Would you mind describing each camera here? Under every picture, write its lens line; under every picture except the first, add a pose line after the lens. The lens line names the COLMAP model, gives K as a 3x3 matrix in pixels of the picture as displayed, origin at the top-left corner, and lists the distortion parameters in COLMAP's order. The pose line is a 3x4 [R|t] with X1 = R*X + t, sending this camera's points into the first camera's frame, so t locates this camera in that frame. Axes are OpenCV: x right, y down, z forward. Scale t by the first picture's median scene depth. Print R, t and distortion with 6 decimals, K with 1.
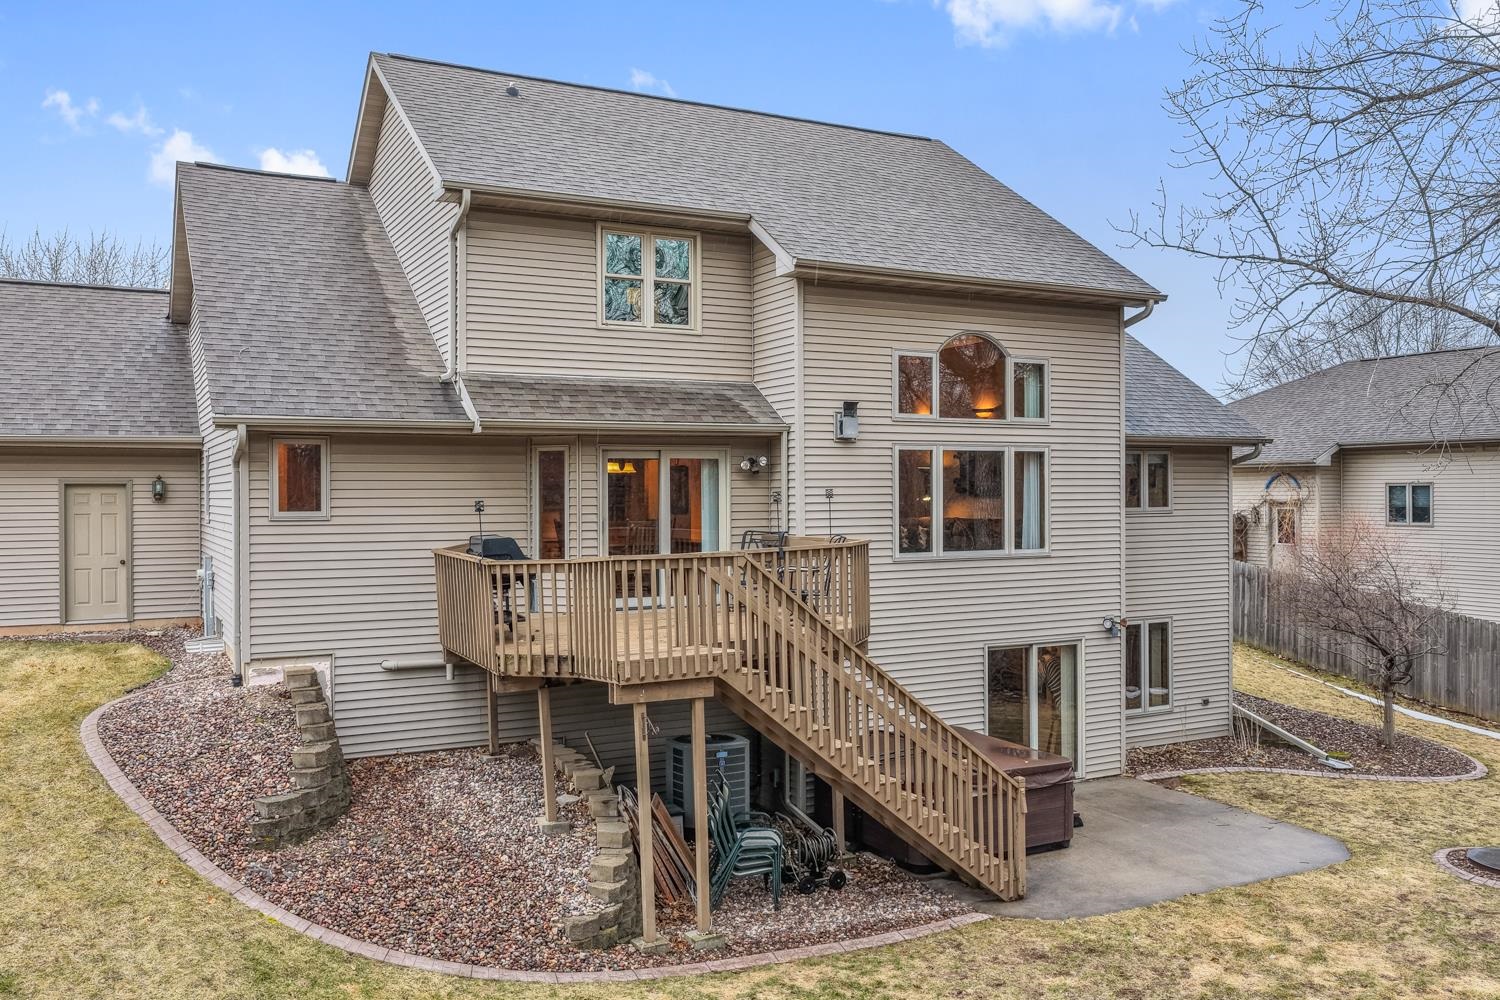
lens RADIAL K [[1250.3, 0, 759.9], [0, 1250.3, 497.0], [0, 0, 1]] dist [-0.001837, 0.012102]
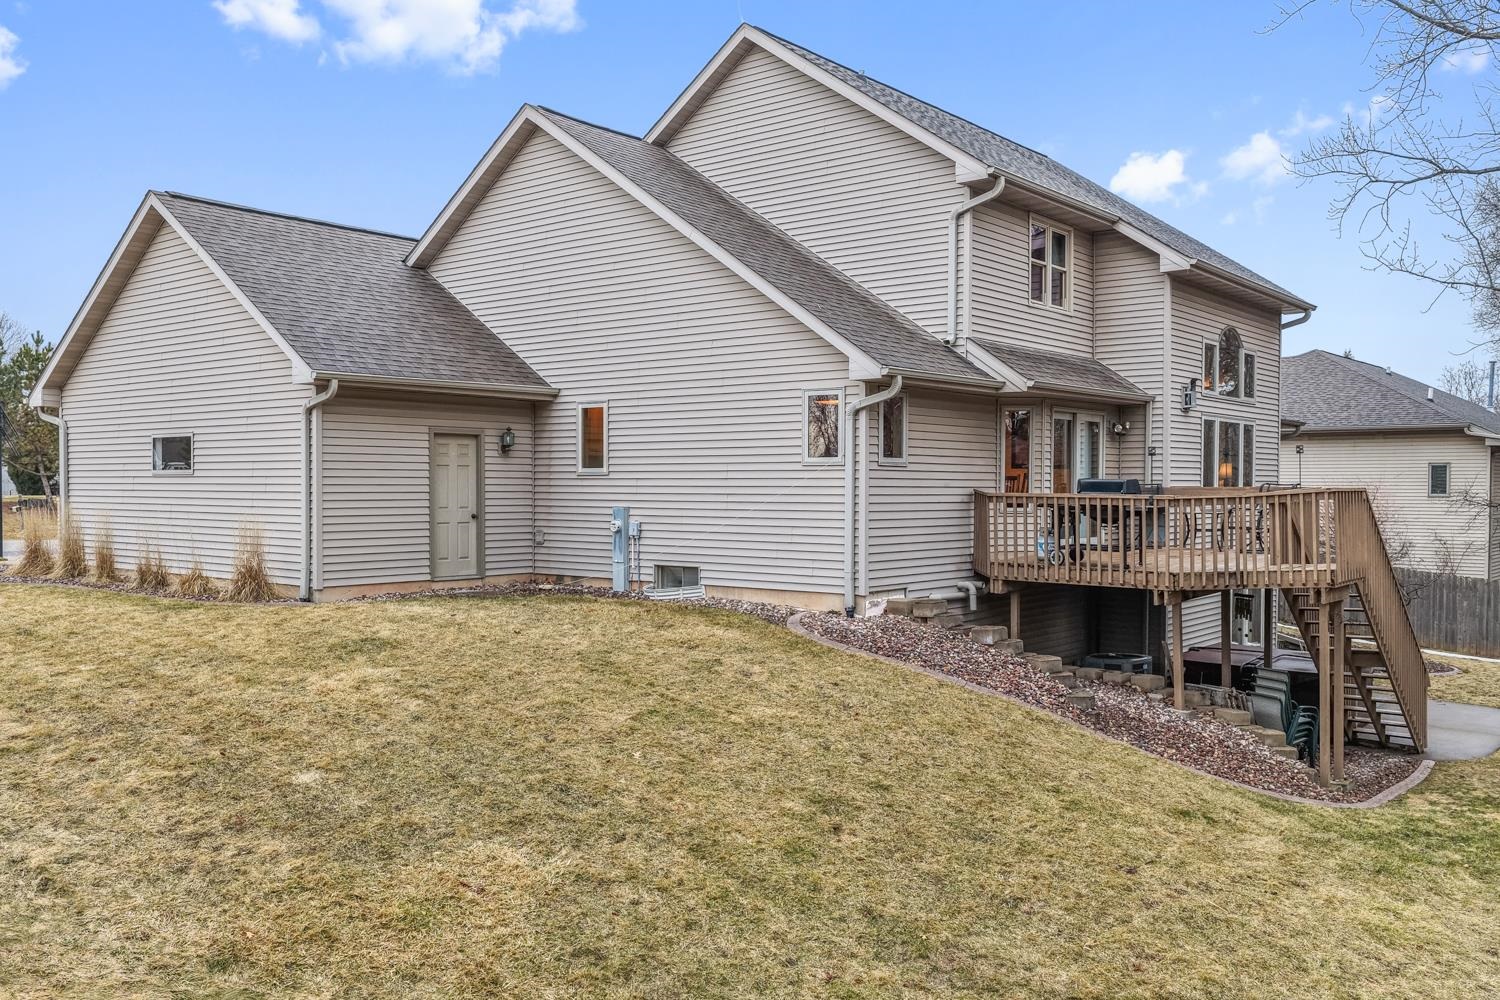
lens RADIAL K [[1250.3, 0, 759.9], [0, 1250.3, 497.0], [0, 0, 1]] dist [-0.001837, 0.012102]
pose [[0.925717, 0.004995, 0.378183, -0.799848], [-0.006270, 0.999978, 0.002139, 0.040520], [-0.378164, -0.004352, 0.925728, 0.032229]]
